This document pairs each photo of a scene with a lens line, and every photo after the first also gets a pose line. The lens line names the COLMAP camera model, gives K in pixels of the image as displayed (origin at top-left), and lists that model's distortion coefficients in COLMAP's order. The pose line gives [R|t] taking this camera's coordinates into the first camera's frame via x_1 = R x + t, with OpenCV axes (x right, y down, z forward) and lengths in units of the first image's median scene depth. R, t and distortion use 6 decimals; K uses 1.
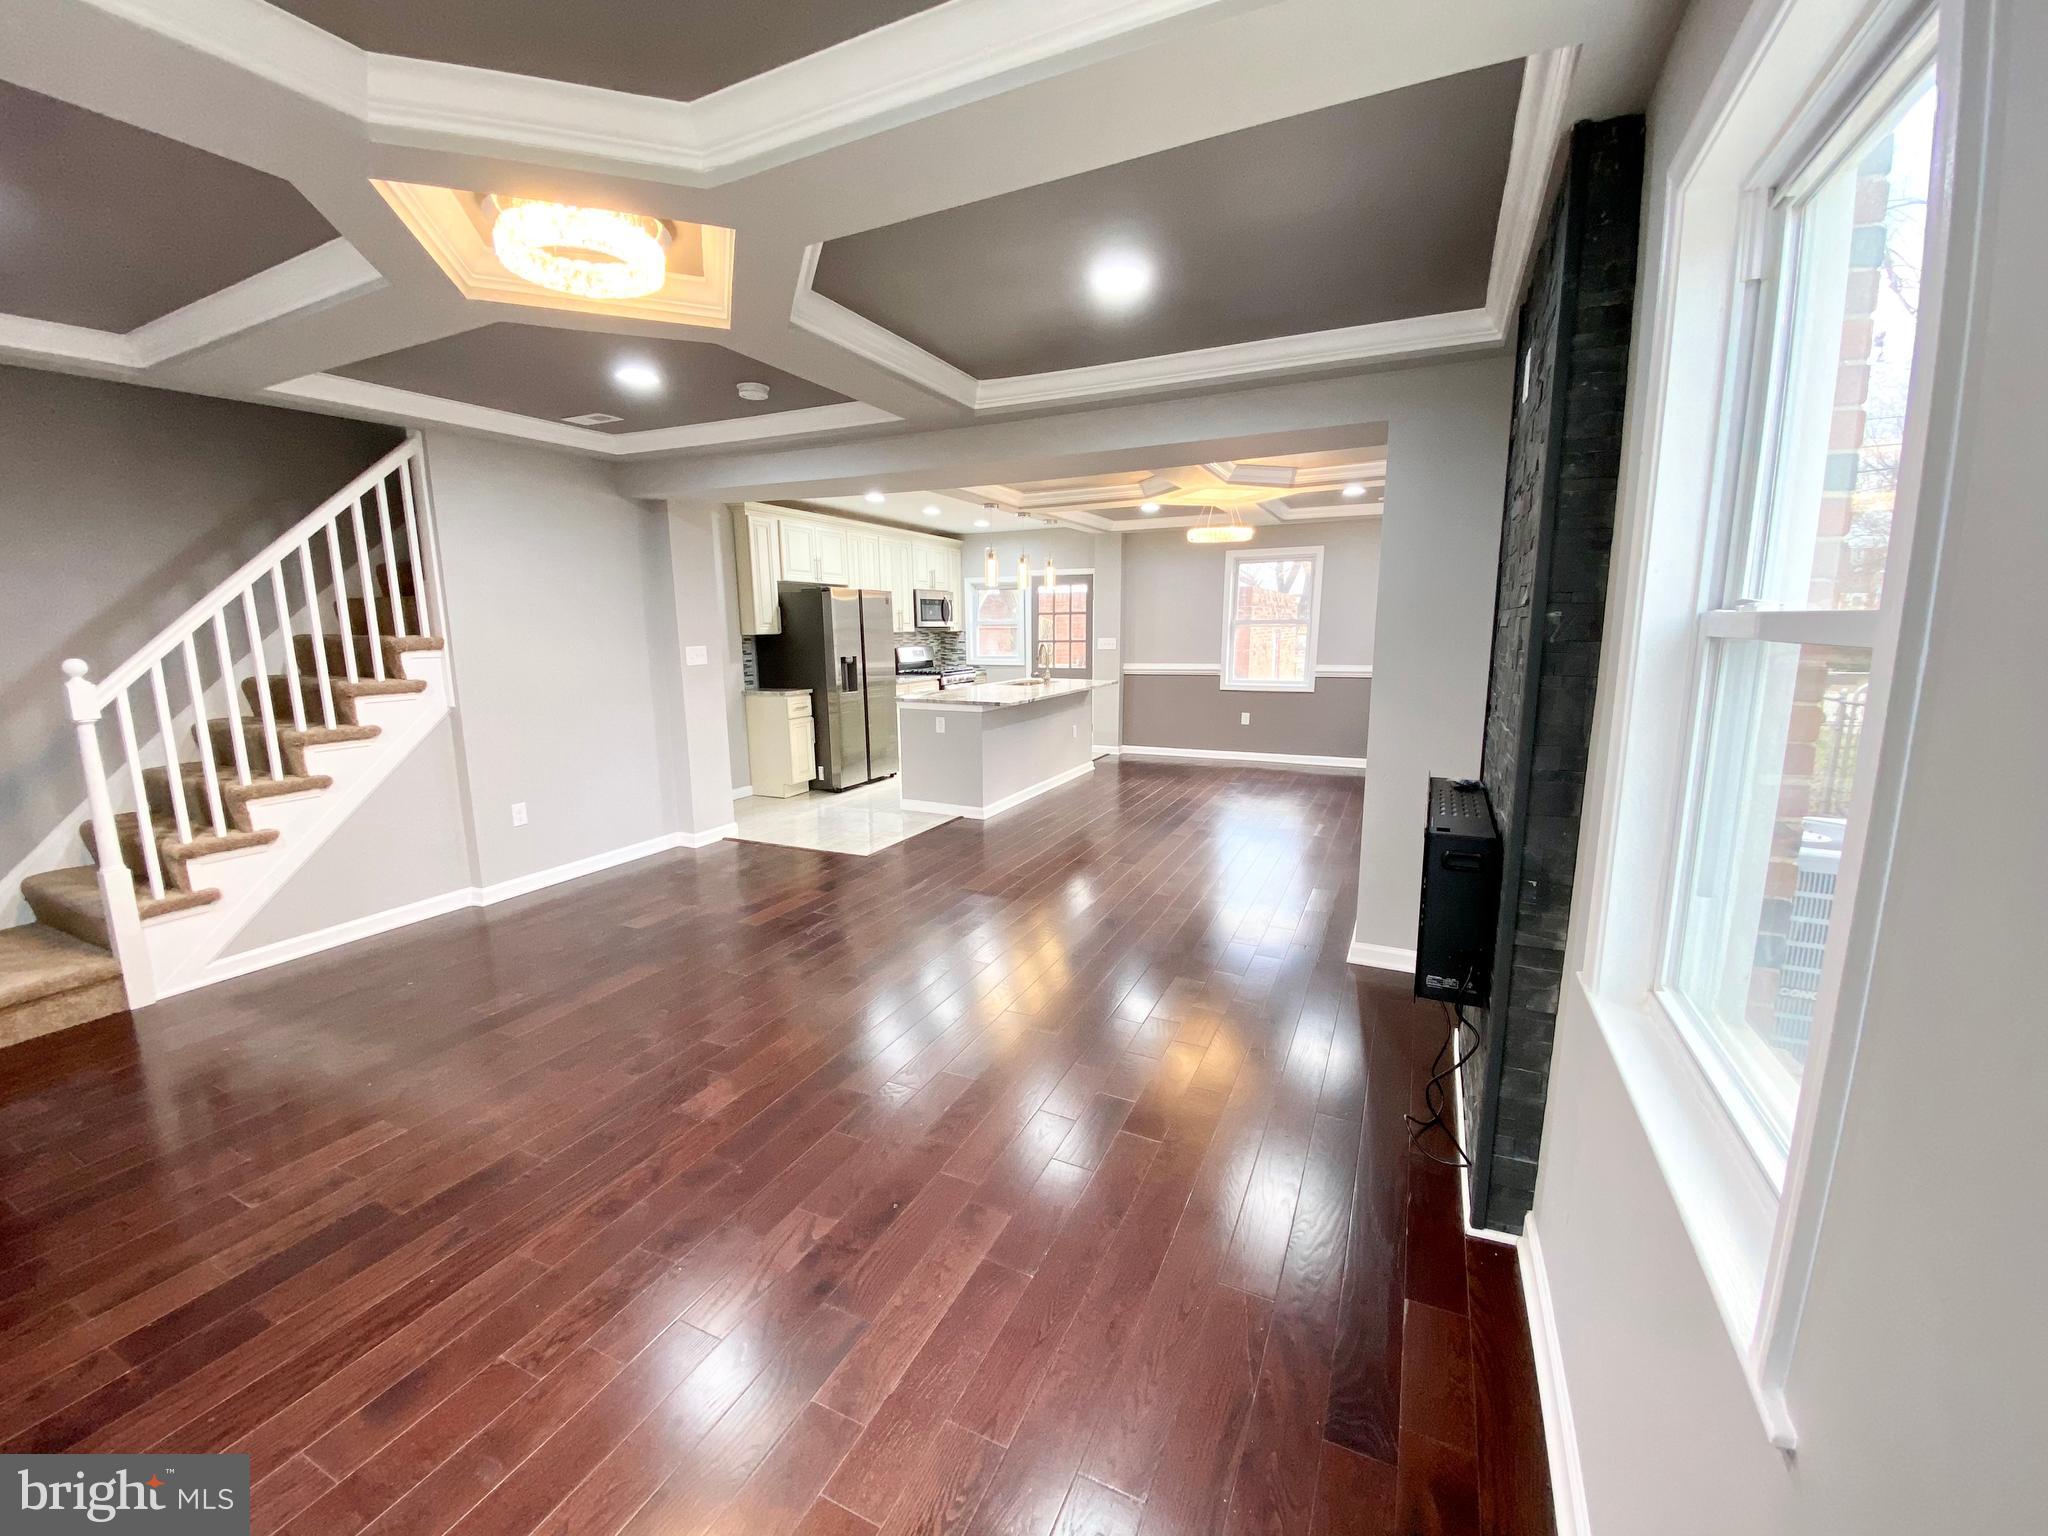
lens RADIAL K [[828.2, 0, 1030.2], [0, 828.2, 769.5], [0, 0, 1]] dist [0.011211, -0.014616]
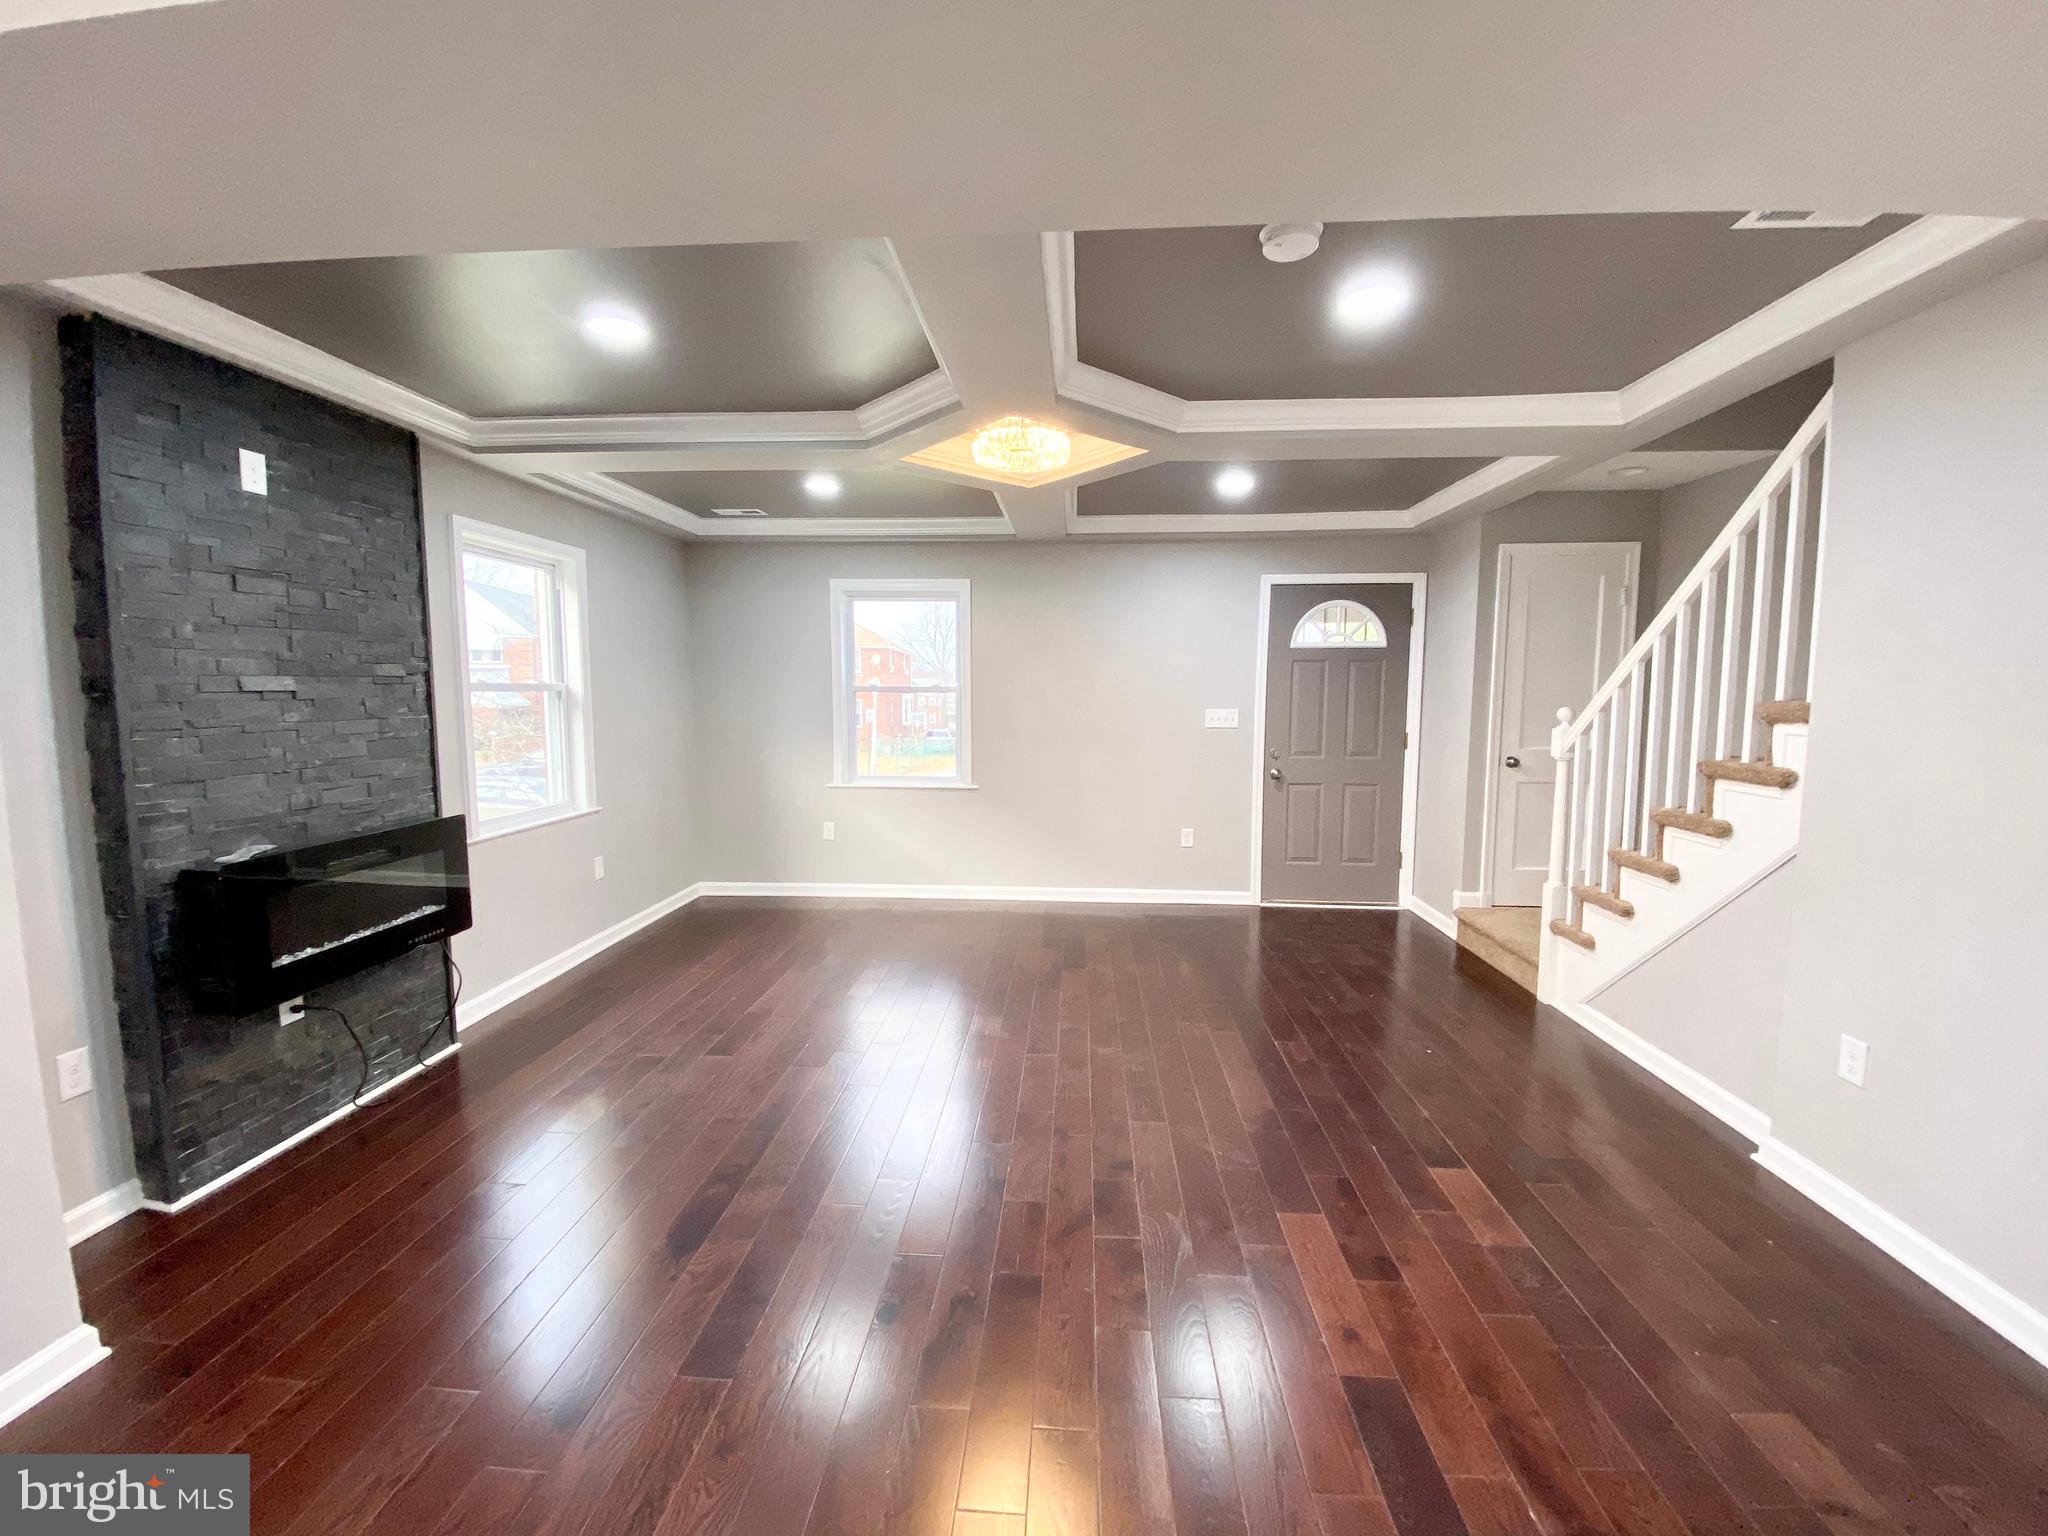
lens RADIAL K [[828.2, 0, 1024.7], [0, 828.2, 759.9], [0, 0, 1]] dist [0.011211, -0.014616]
pose [[-0.933041, 0.040180, -0.357521, 0.008698], [-0.055220, 0.965975, 0.252673, -0.107325], [0.355508, 0.255496, -0.899075, 0.603887]]
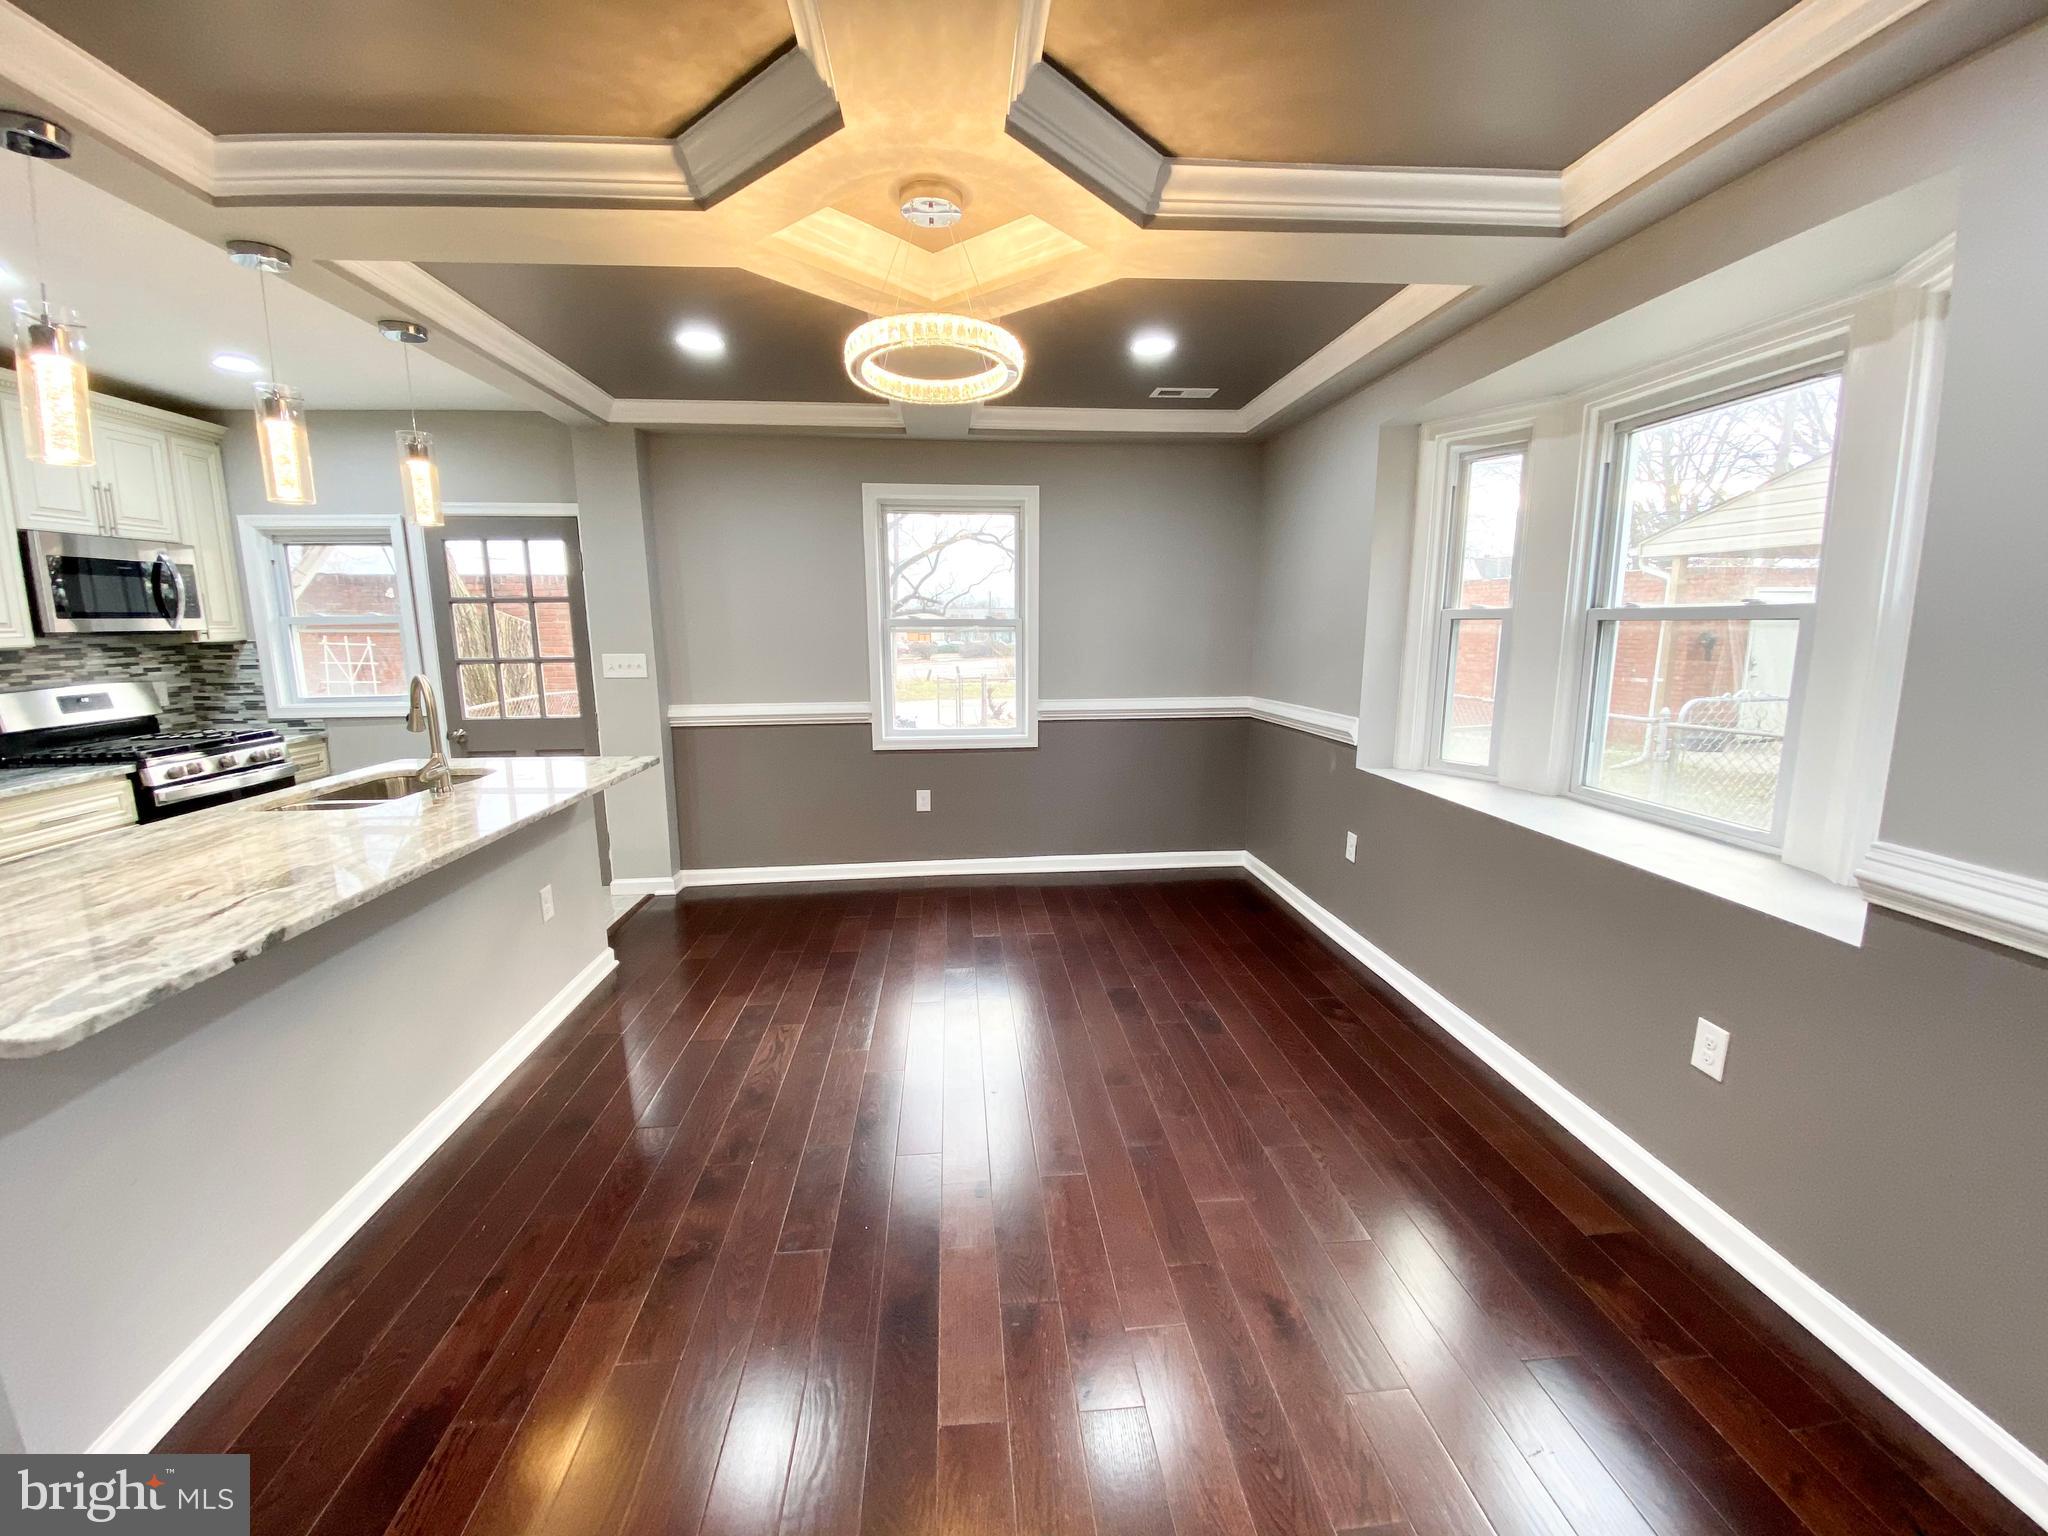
lens RADIAL K [[828.2, 0, 1034.5], [0, 828.2, 768.7], [0, 0, 1]] dist [0.011211, -0.014616]
pose [[0.863255, -0.084983, 0.497563, 0.053405], [0.086600, 0.996045, 0.019874, -0.082195], [-0.497284, 0.025933, 0.867200, 0.472788]]
